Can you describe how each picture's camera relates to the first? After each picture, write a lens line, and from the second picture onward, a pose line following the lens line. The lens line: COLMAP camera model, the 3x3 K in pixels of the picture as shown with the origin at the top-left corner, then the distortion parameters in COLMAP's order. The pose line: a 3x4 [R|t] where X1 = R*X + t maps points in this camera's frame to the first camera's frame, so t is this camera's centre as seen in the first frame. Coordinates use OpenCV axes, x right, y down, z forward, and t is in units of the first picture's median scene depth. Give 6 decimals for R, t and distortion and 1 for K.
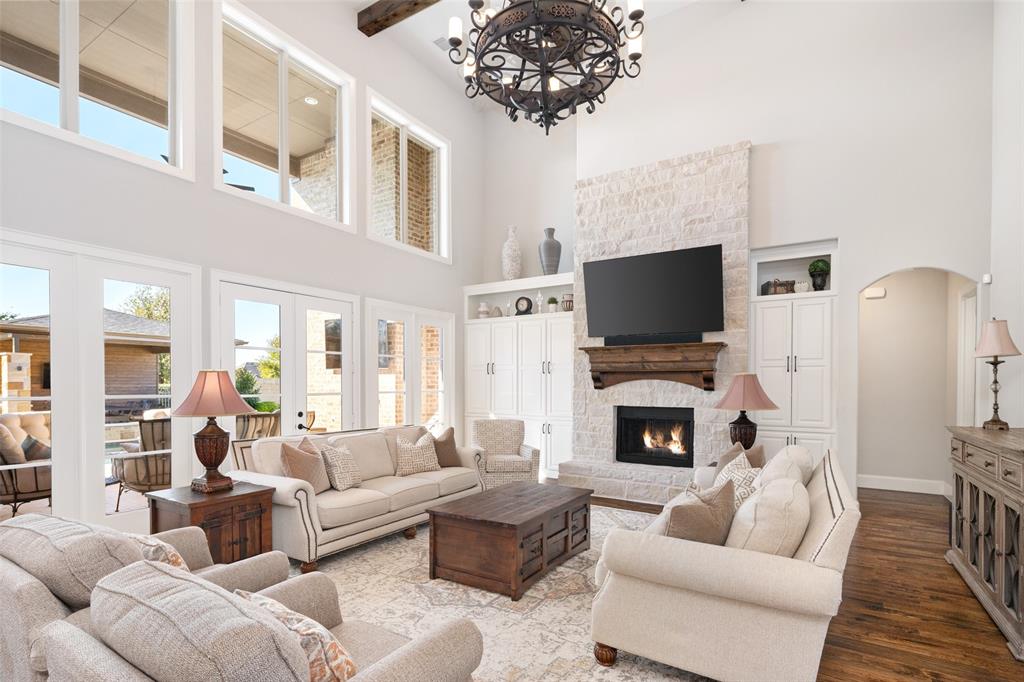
lens RADIAL K [[498.0, 0, 510.6], [0, 498.0, 374.4], [0, 0, 1]] dist [0.002235, 0.000239]
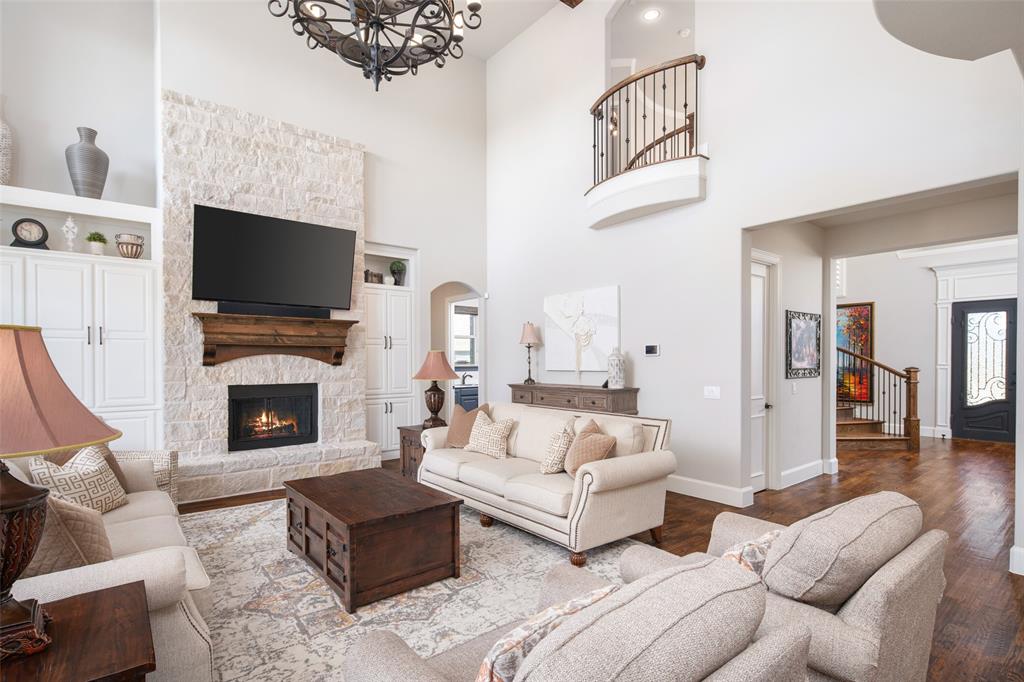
lens RADIAL K [[497.3, 0, 518.9], [0, 497.3, 345.3], [0, 0, 1]] dist [0.002323, 0.000361]
pose [[0.318907, 0.022983, 0.947507, -0.442806], [-0.016548, 0.999689, -0.018679, 0.002997], [-0.947642, -0.009722, 0.319188, 0.278816]]
